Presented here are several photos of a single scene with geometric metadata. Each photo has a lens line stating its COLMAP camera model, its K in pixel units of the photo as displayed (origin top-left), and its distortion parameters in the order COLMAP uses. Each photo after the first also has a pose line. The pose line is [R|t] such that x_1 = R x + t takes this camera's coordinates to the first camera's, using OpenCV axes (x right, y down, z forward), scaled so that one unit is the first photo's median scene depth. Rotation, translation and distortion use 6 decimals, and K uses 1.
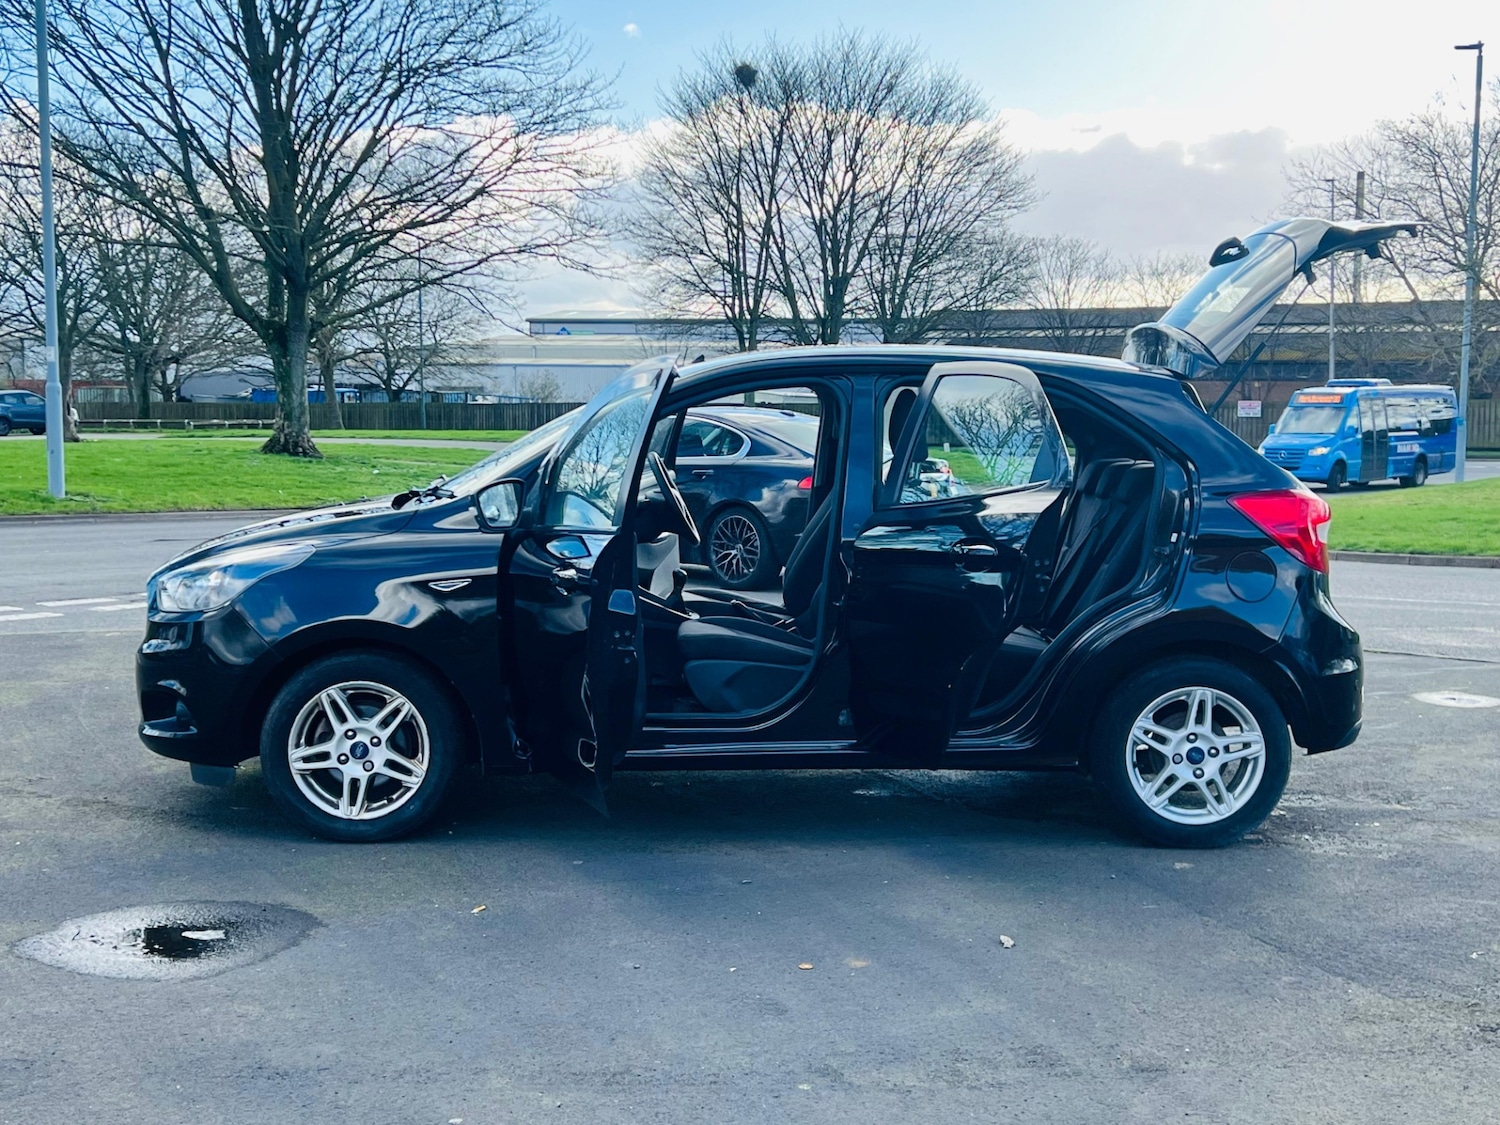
lens RADIAL K [[1887.9, 0, 754.3], [0, 1887.9, 564.0], [0, 0, 1]] dist [0.038056, 0.000000]
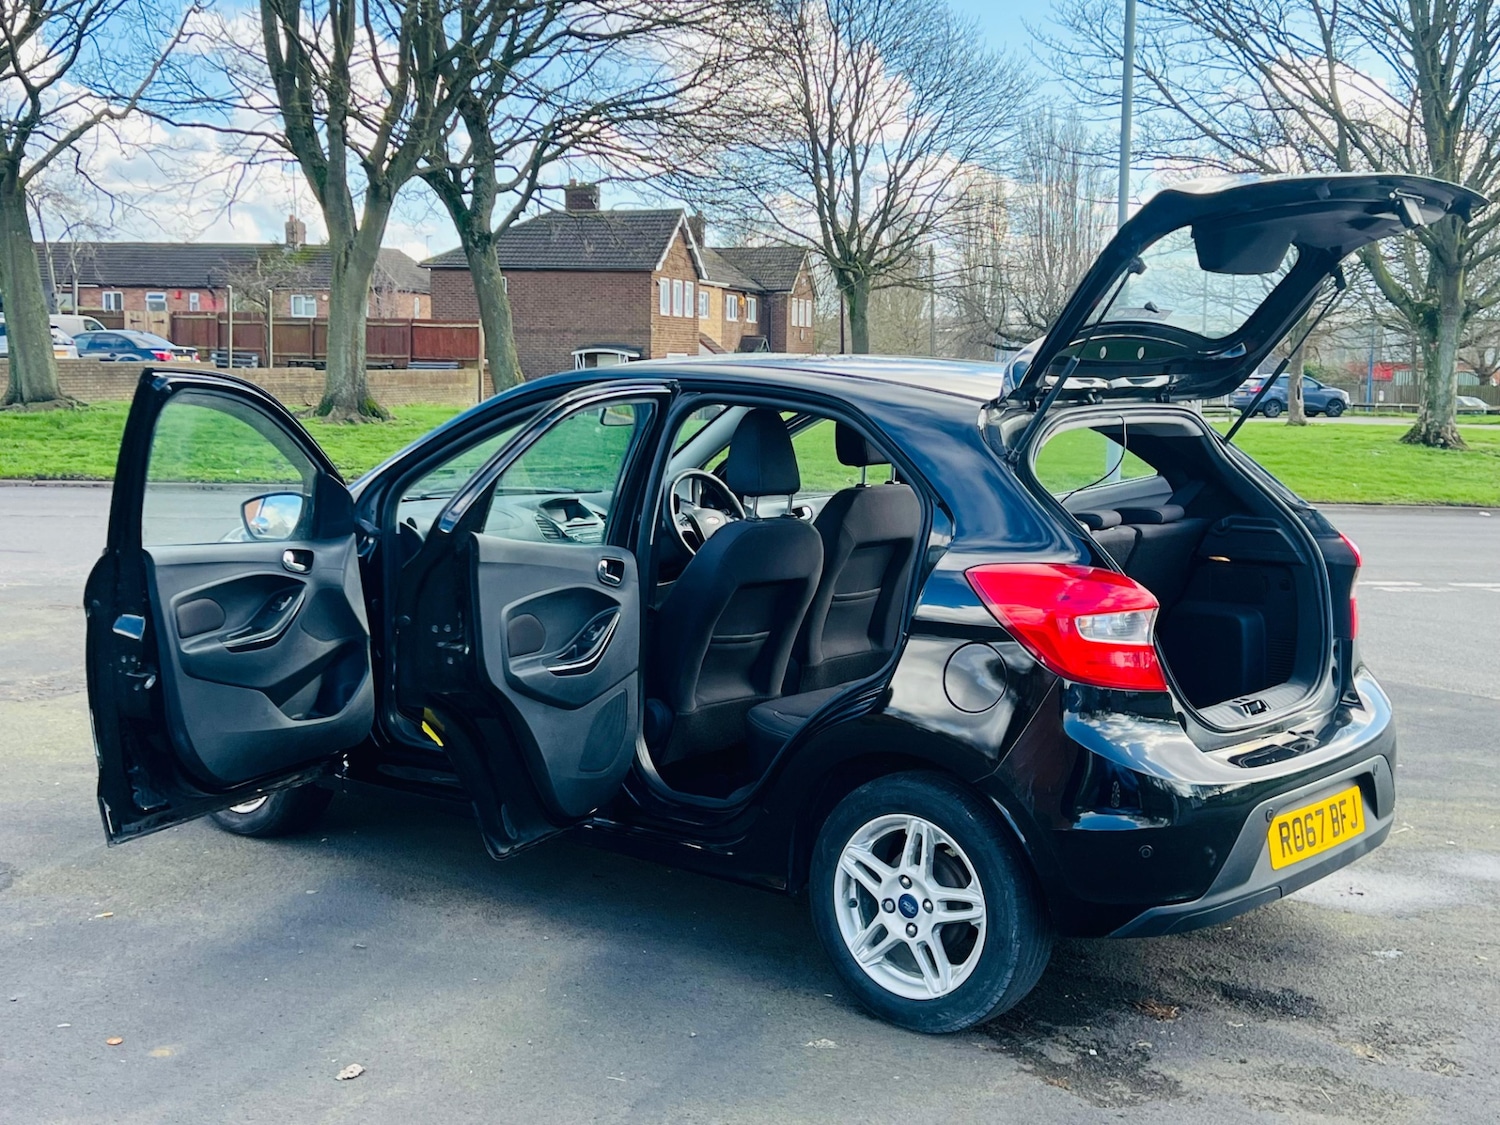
lens RADIAL K [[1887.9, 0, 772.7], [0, 1887.9, 561.6], [0, 0, 1]] dist [0.038056, 0.000000]
pose [[0.760760, 0.074911, -0.644696, 0.119316], [-0.069042, 0.997021, 0.034379, -0.010228], [0.645351, 0.018356, 0.763666, 0.070009]]
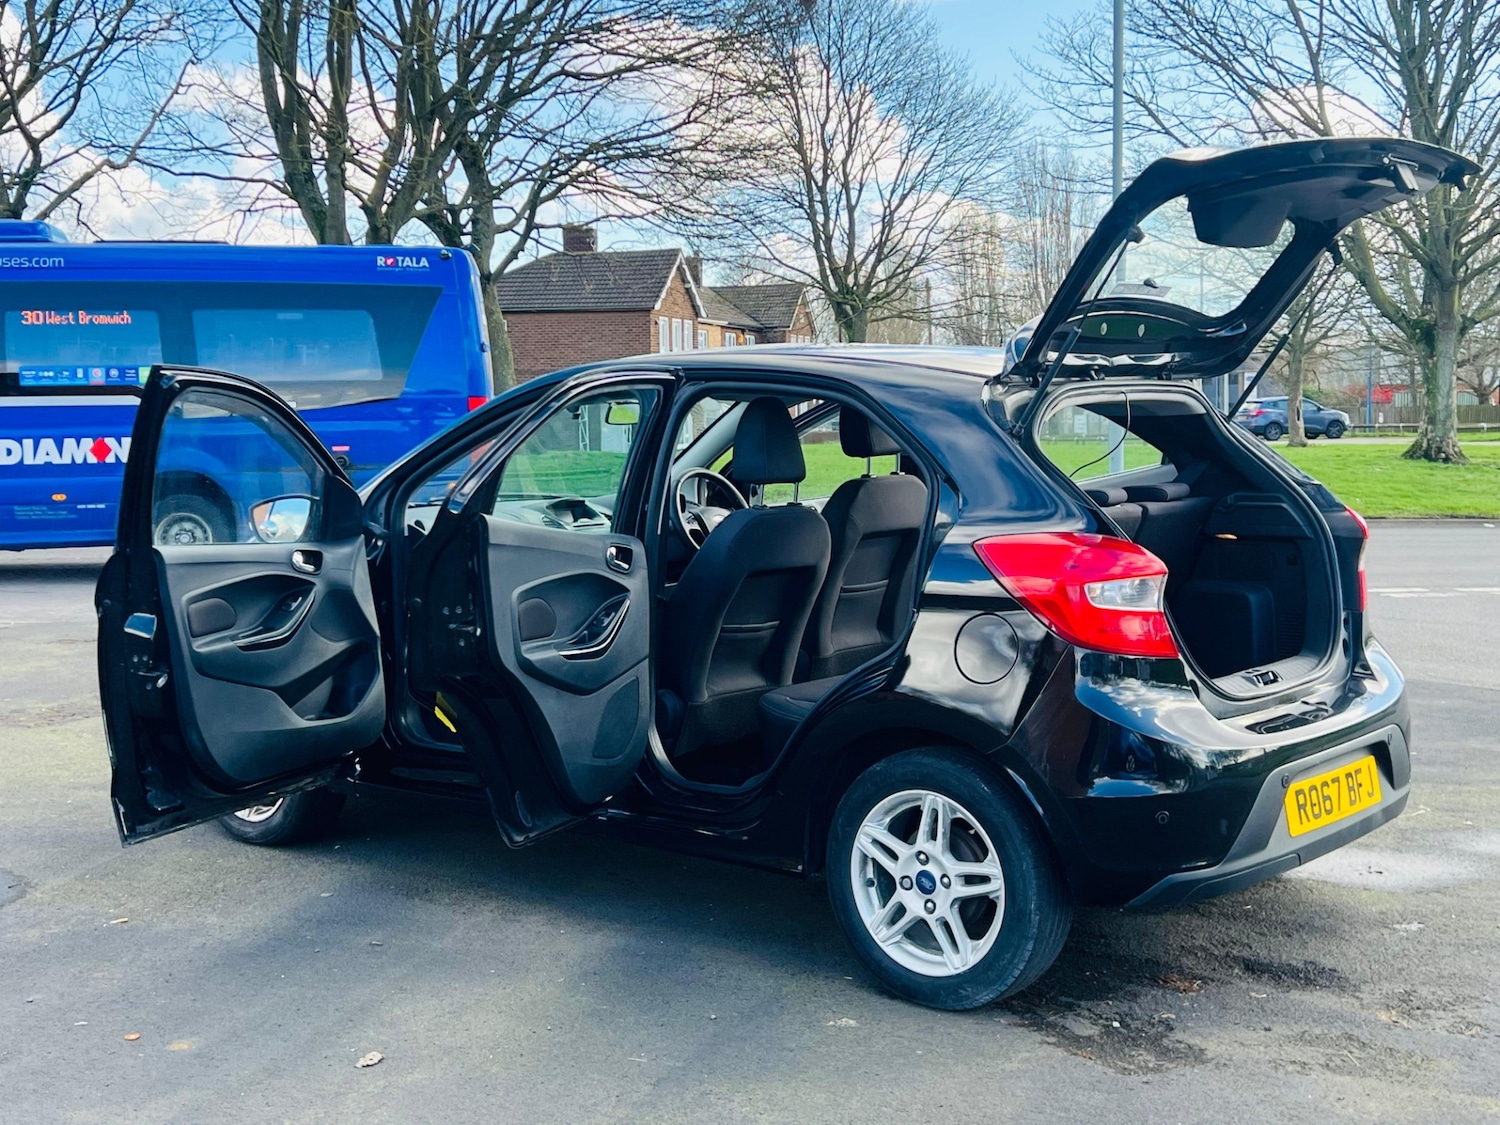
lens RADIAL K [[1887.9, 0, 771.9], [0, 1887.9, 537.6], [0, 0, 1]] dist [0.038056, 0.000000]
pose [[0.760345, 0.033428, -0.648659, 0.119571], [-0.043392, 0.999058, 0.000623, -0.005861], [0.648068, 0.027673, 0.761079, 0.069667]]
